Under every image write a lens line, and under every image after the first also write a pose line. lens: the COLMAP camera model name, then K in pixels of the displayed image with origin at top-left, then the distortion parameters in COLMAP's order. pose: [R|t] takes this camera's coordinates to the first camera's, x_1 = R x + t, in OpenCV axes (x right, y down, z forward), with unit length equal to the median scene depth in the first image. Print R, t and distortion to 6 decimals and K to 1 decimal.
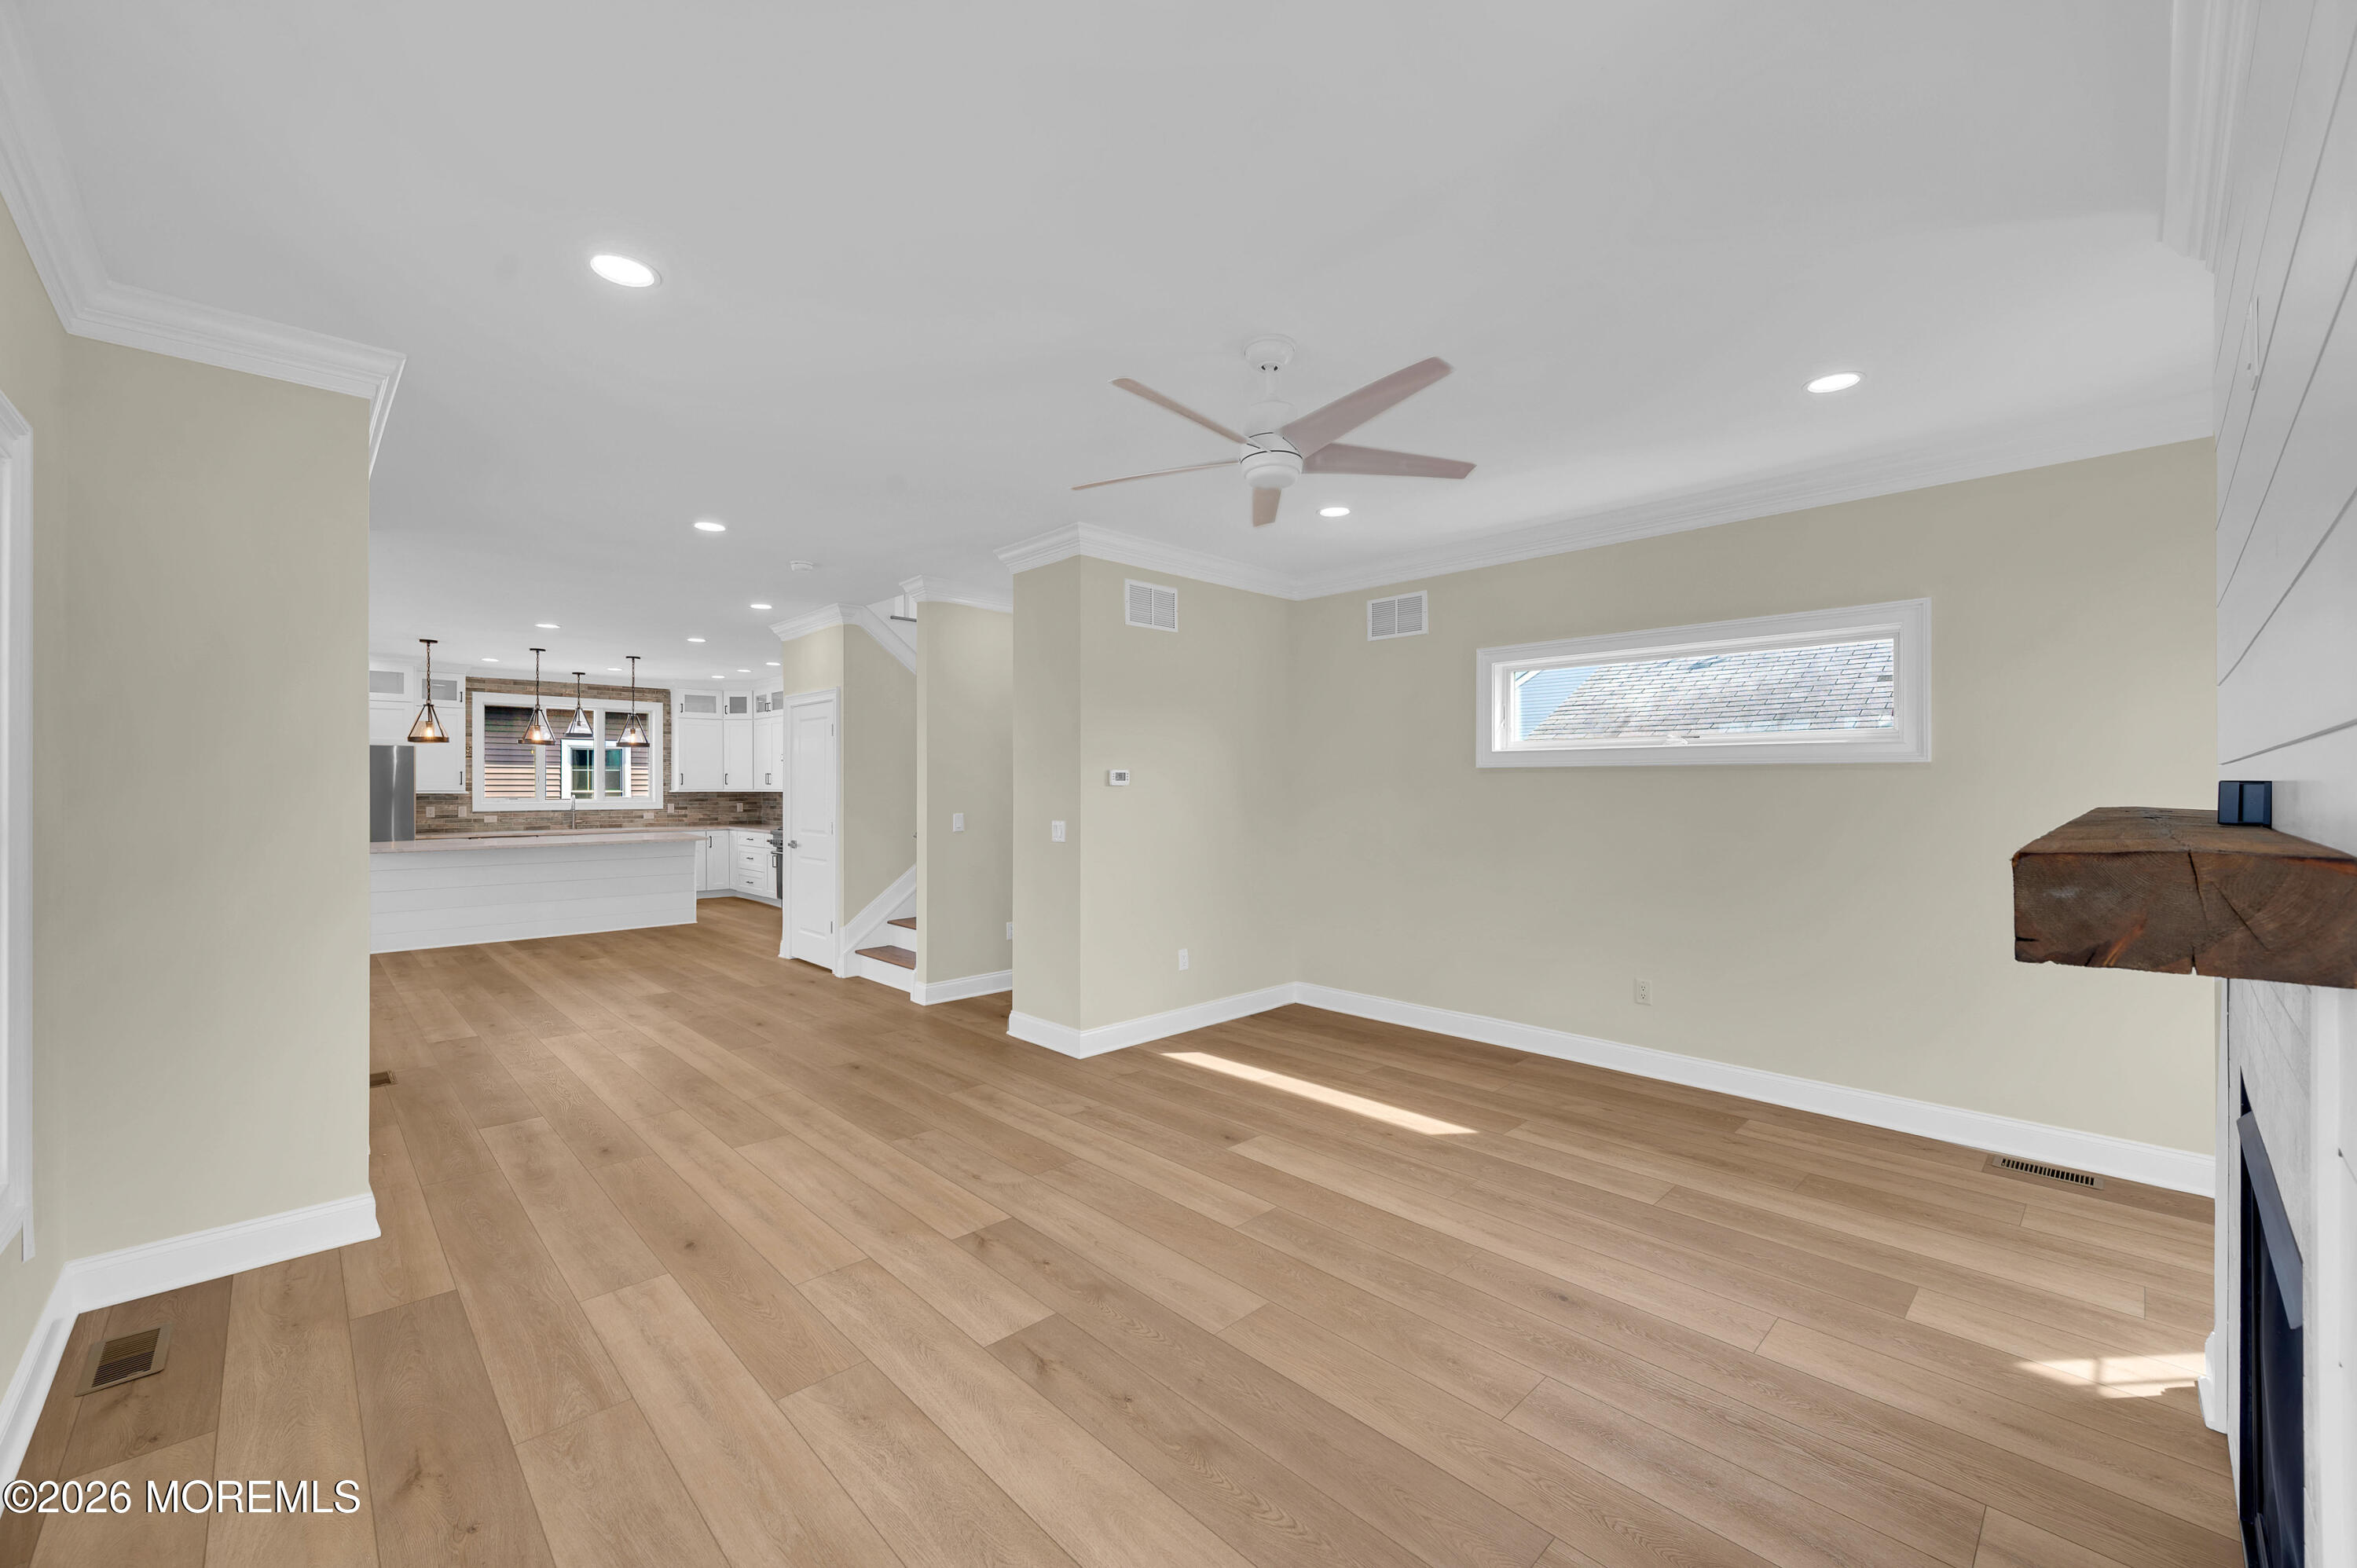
lens RADIAL K [[936.5, 0, 1173.6], [0, 936.5, 785.0], [0, 0, 1]] dist [0.003187, -0.000674]
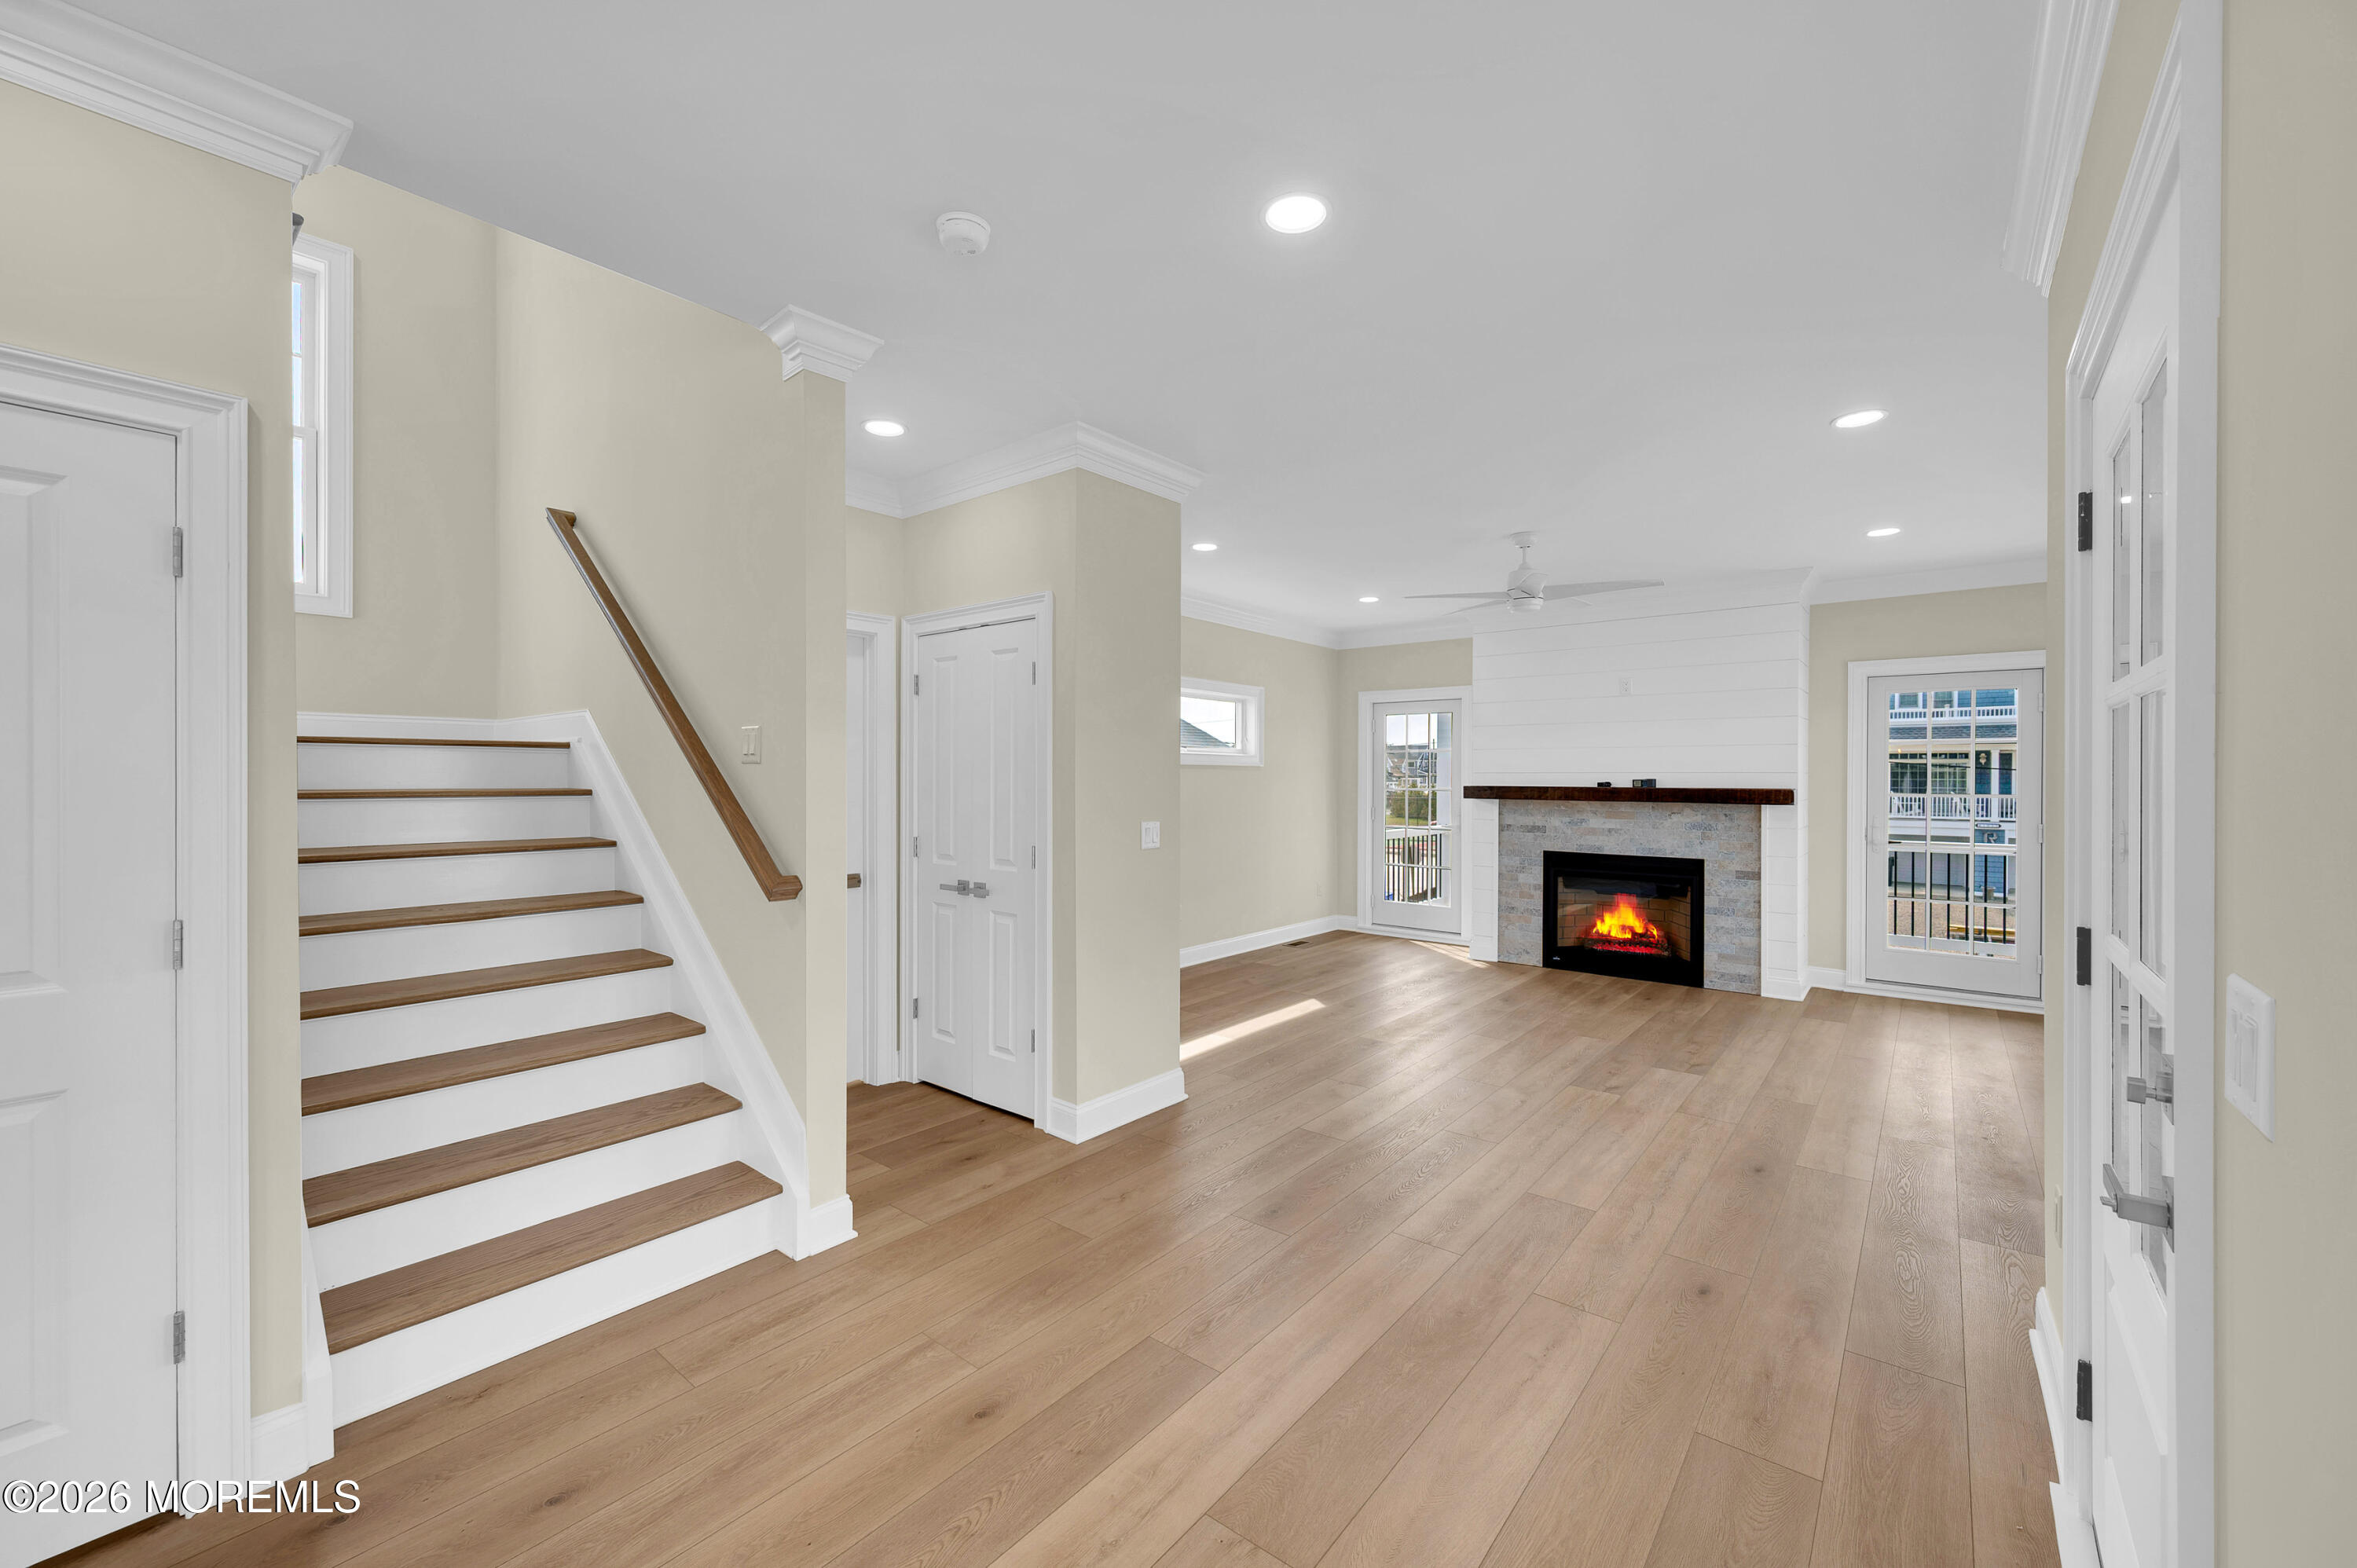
lens RADIAL K [[936.5, 0, 1177.3], [0, 936.5, 780.3], [0, 0, 1]] dist [0.003187, -0.000674]
pose [[-0.126439, -0.000886, 0.991974, -1.104916], [-0.003792, 0.999993, 0.000409, 0.002956], [-0.991967, -0.003710, -0.126442, 1.302753]]
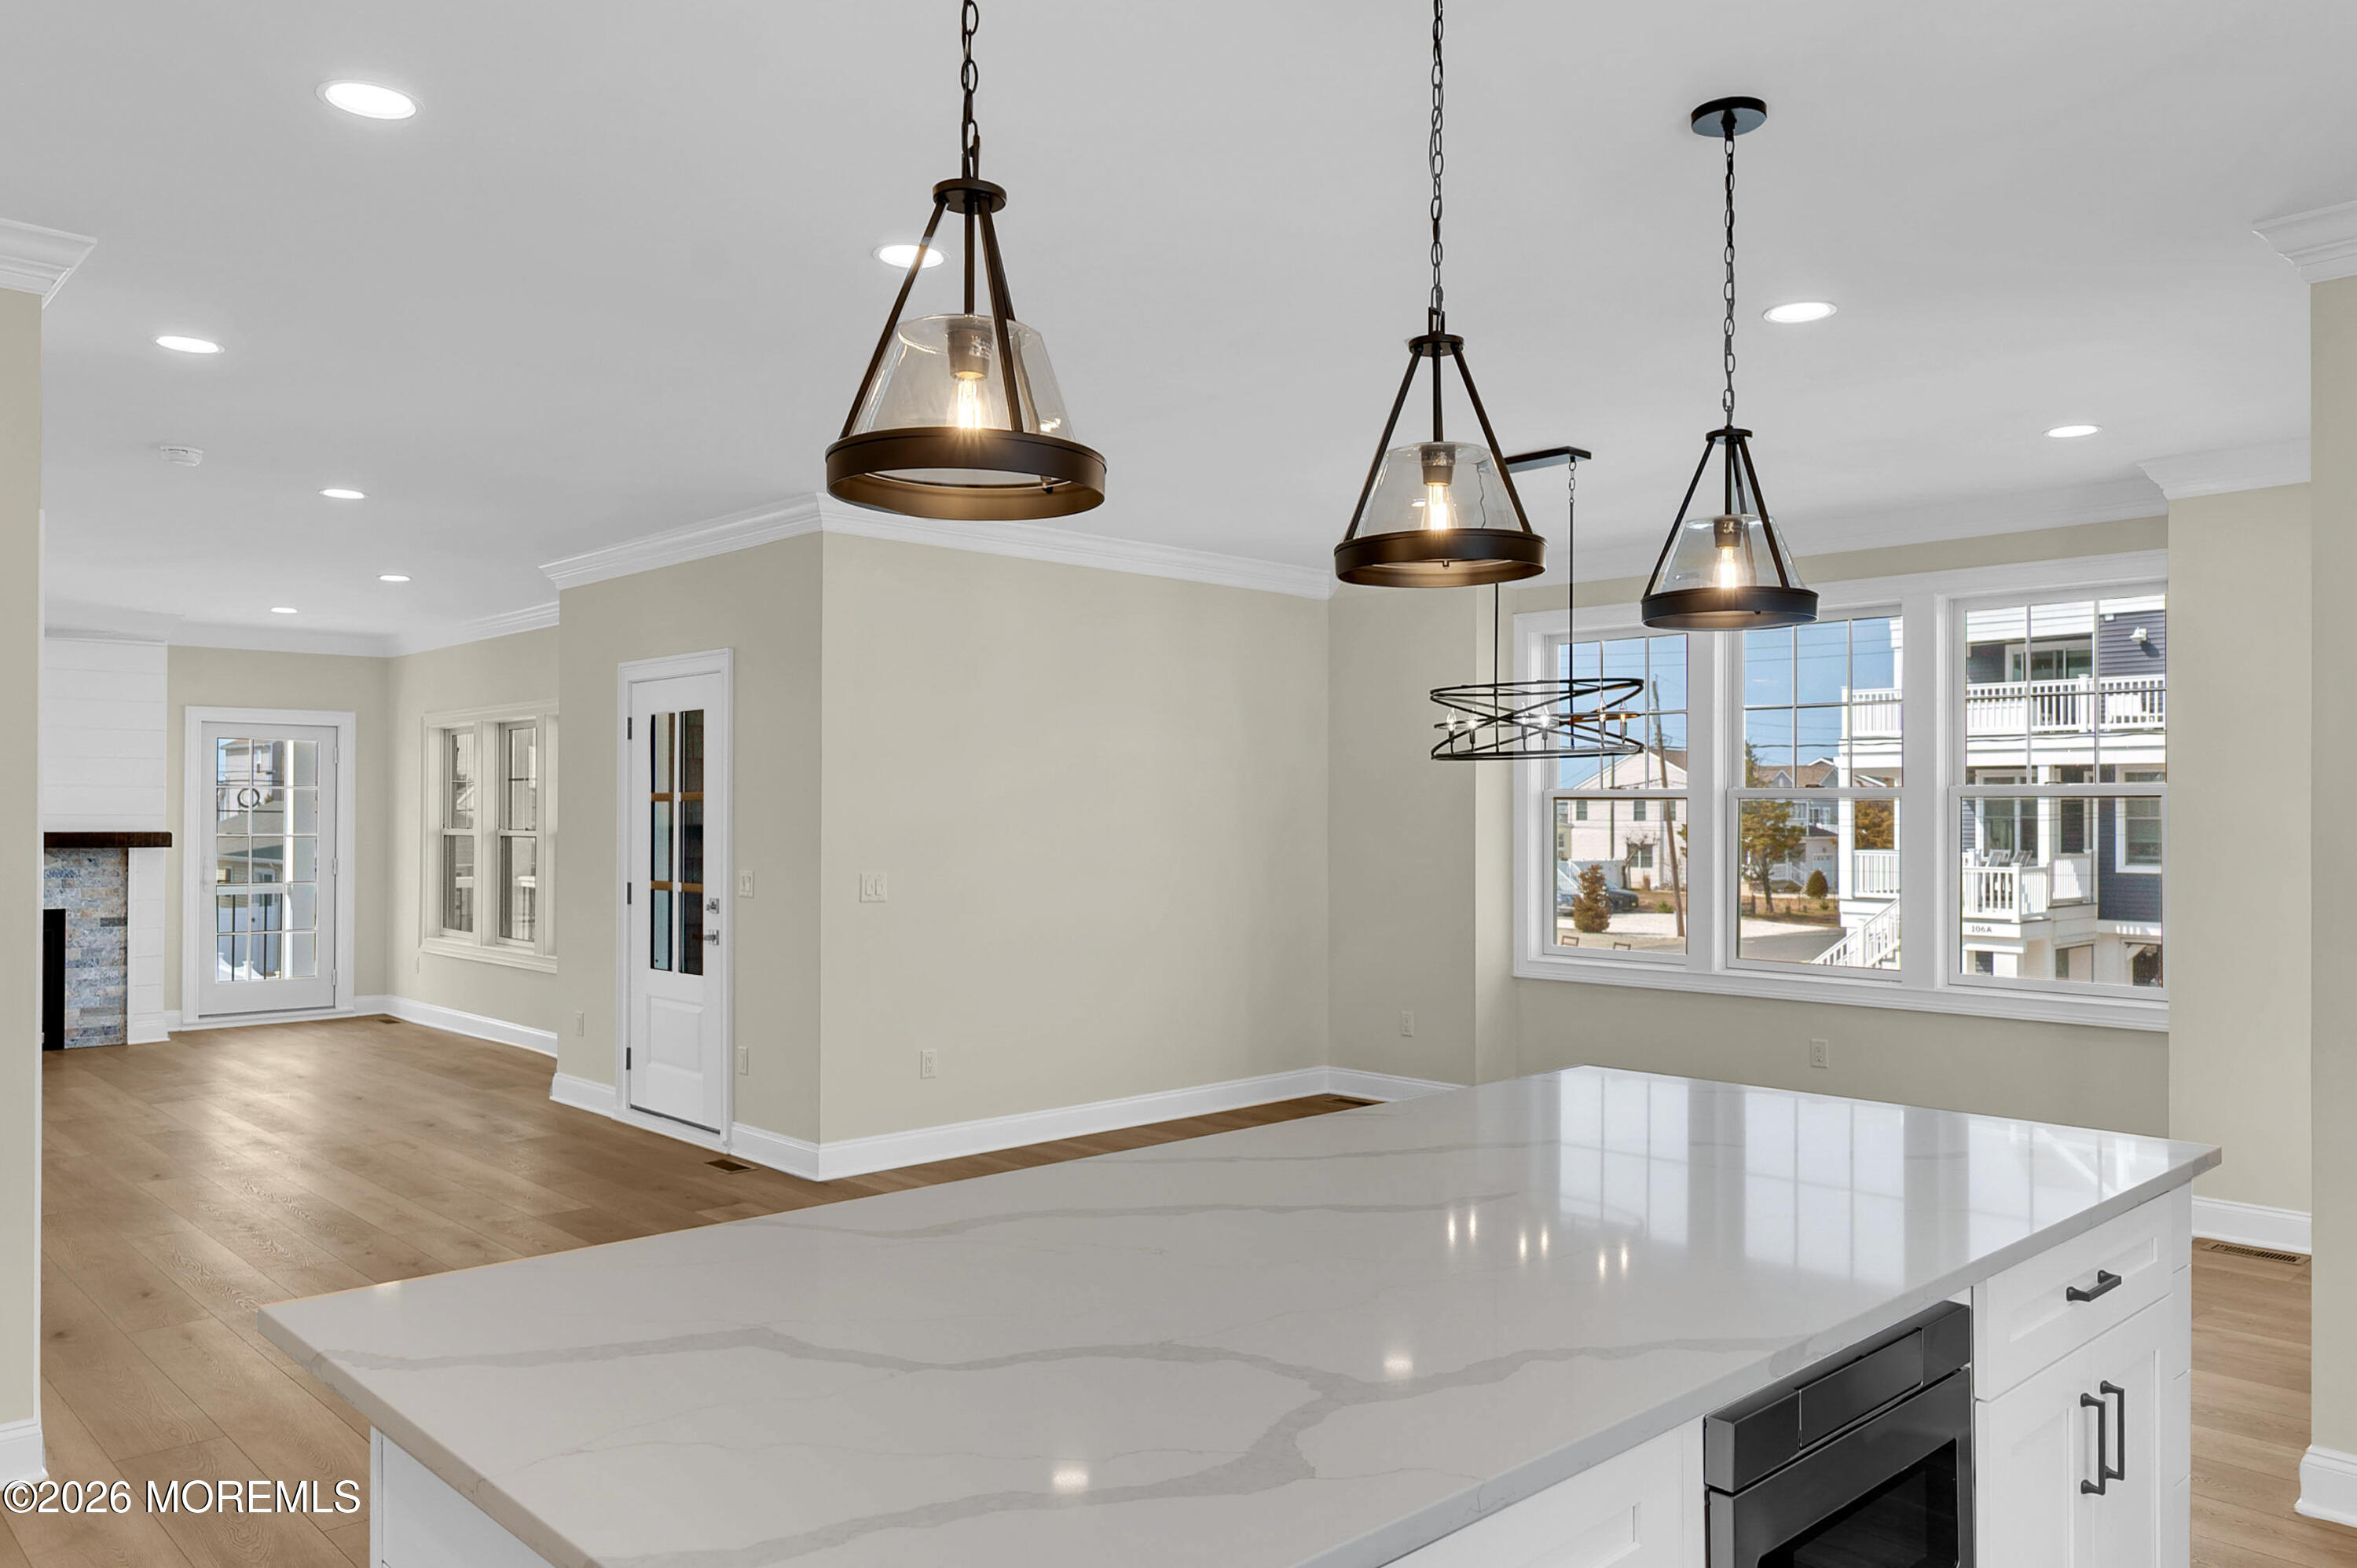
lens RADIAL K [[1662.7, 0, 1198.3], [0, 1662.7, 799.3], [0, 0, 1]] dist [0.009577, 0.006251]
pose [[-0.999999, -0.001019, -0.000078, -1.394728], [-0.001018, 0.999948, -0.010118, -0.011566], [0.000089, -0.010118, -0.999949, 2.765687]]
